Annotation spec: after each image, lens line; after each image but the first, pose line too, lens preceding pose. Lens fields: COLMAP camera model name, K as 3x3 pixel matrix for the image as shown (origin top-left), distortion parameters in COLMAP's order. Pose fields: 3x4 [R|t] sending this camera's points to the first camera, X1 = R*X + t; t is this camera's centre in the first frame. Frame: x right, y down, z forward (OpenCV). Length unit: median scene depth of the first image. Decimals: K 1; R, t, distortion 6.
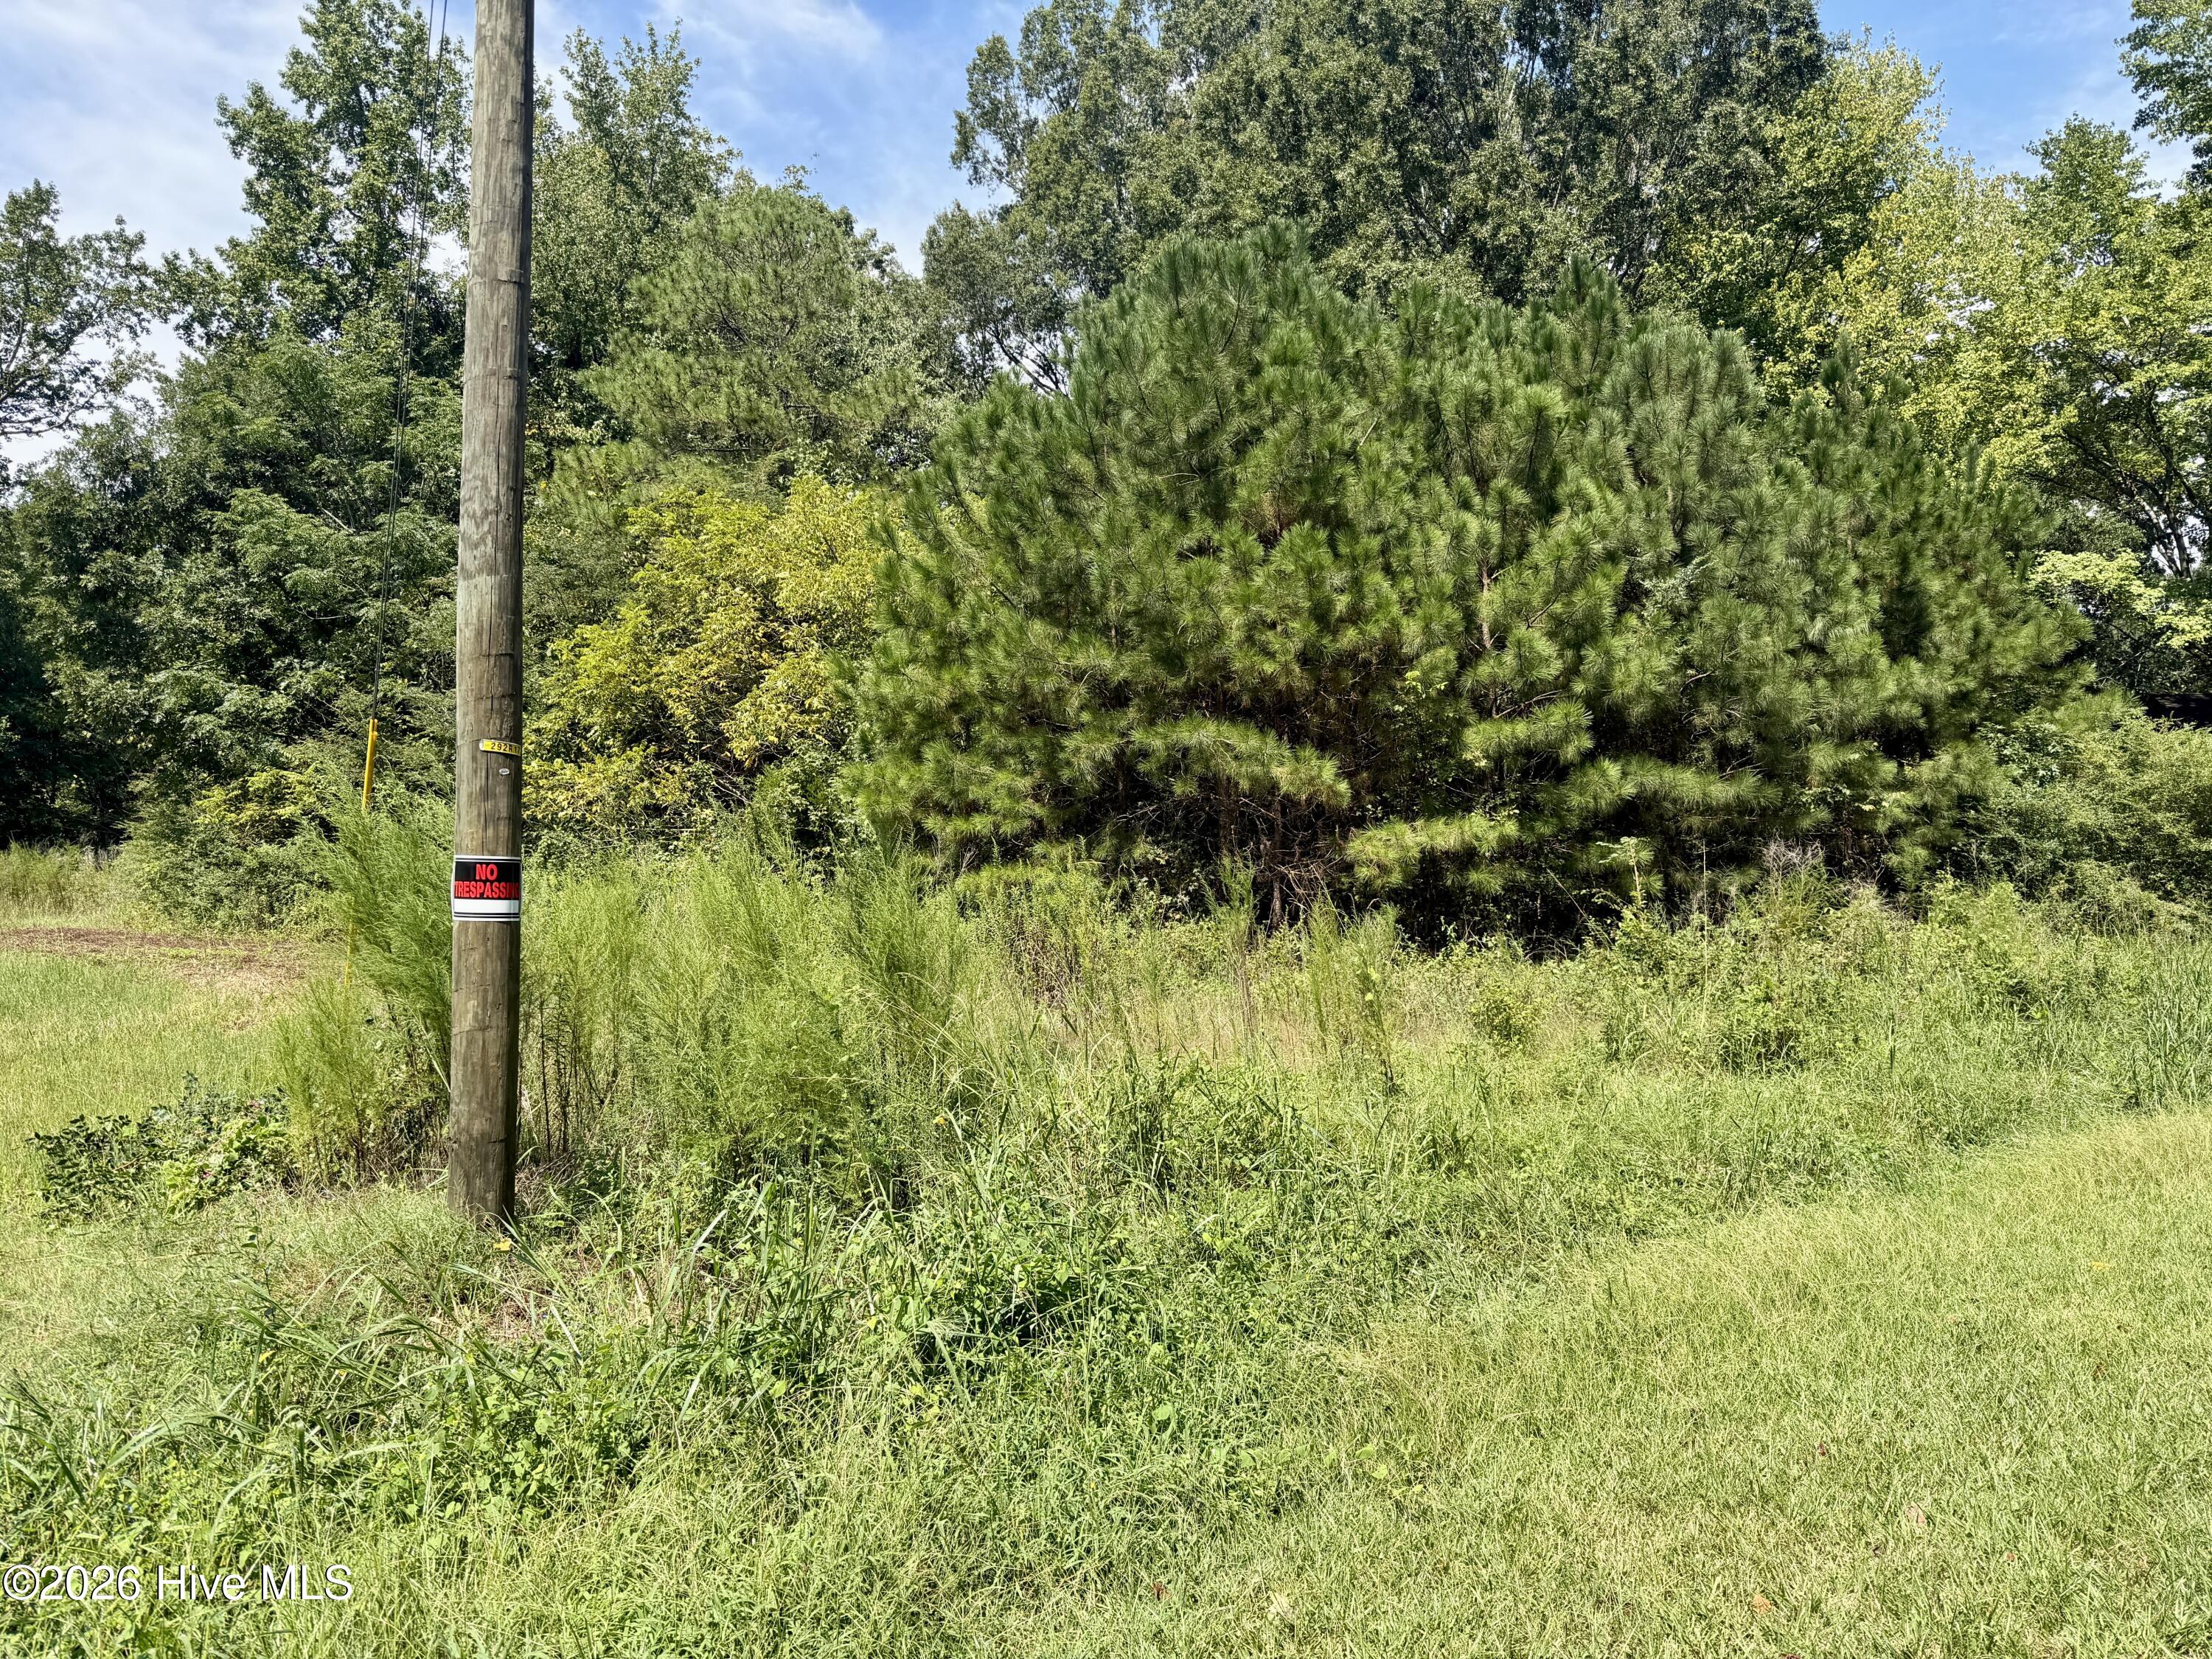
lens RADIAL K [[1546.2, 0, 1065.5], [0, 1546.2, 839.2], [0, 0, 1]] dist [0.074310, -0.095721]
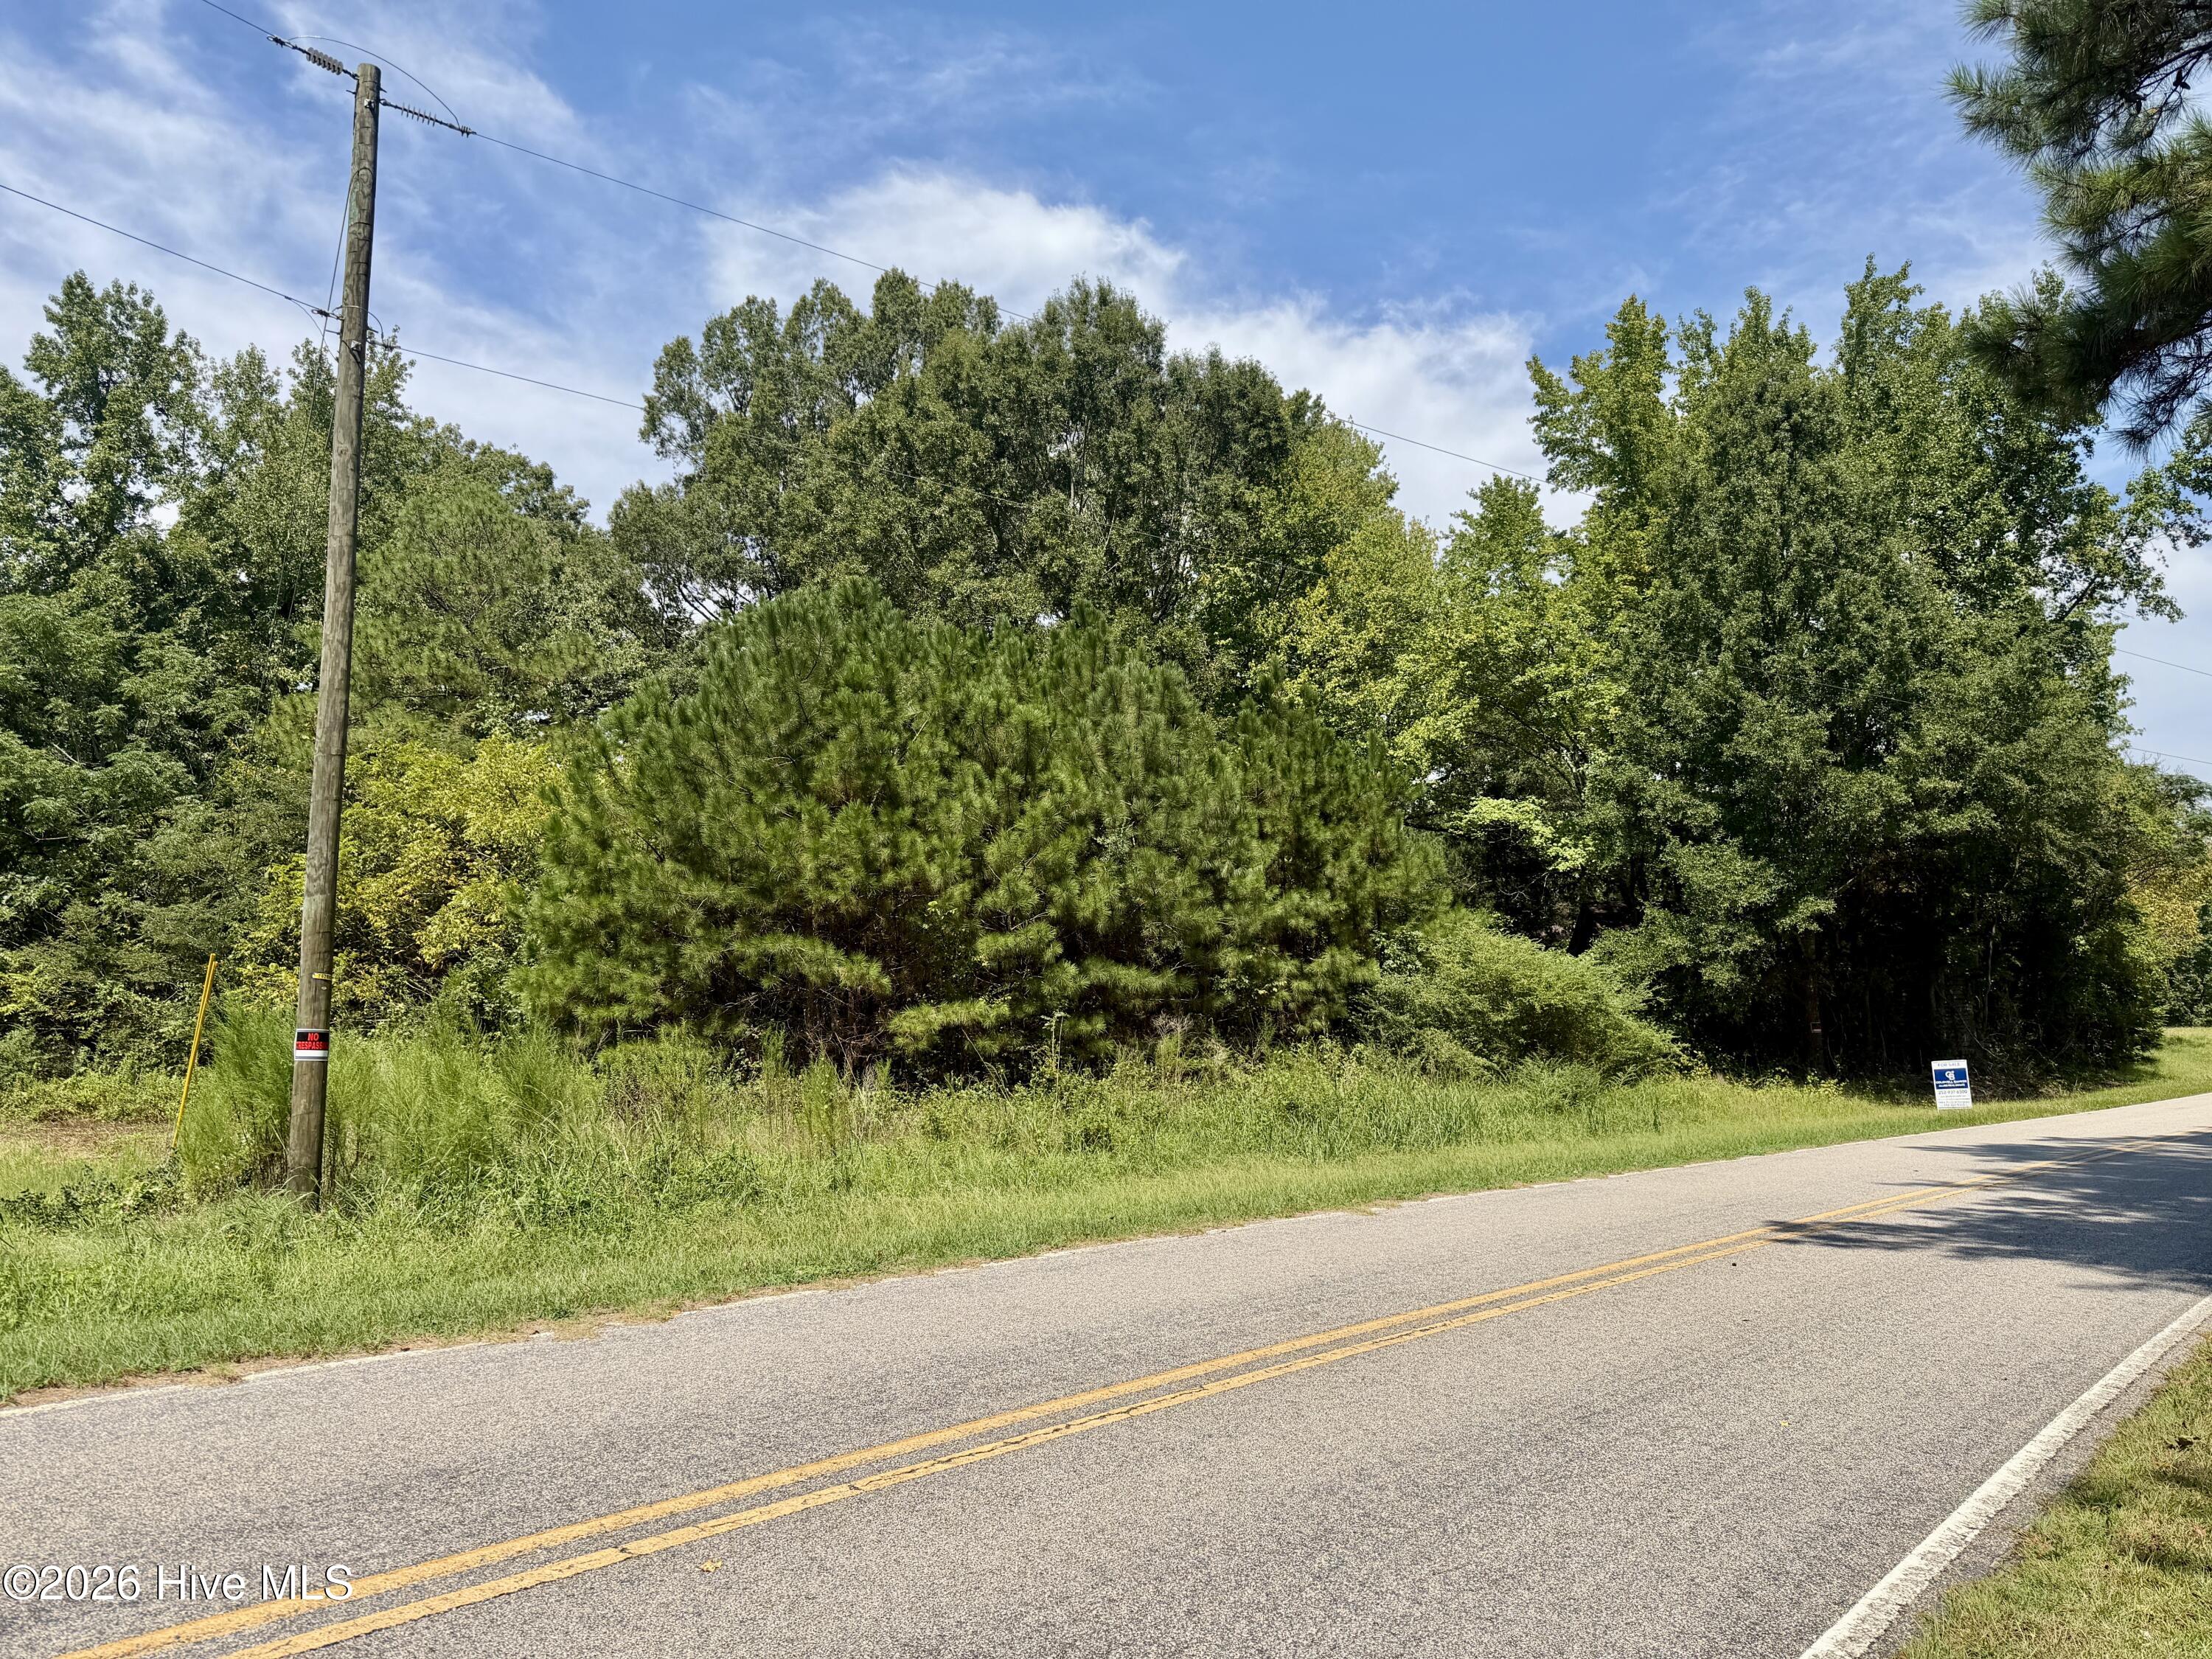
lens RADIAL K [[1546.2, 0, 1083.4], [0, 1546.2, 818.1], [0, 0, 1]] dist [0.074310, -0.095721]
pose [[0.980686, 0.013978, 0.195089, 0.052137], [0.011799, 0.991398, -0.130346, 0.003491], [-0.195233, 0.130130, 0.972085, -0.295724]]
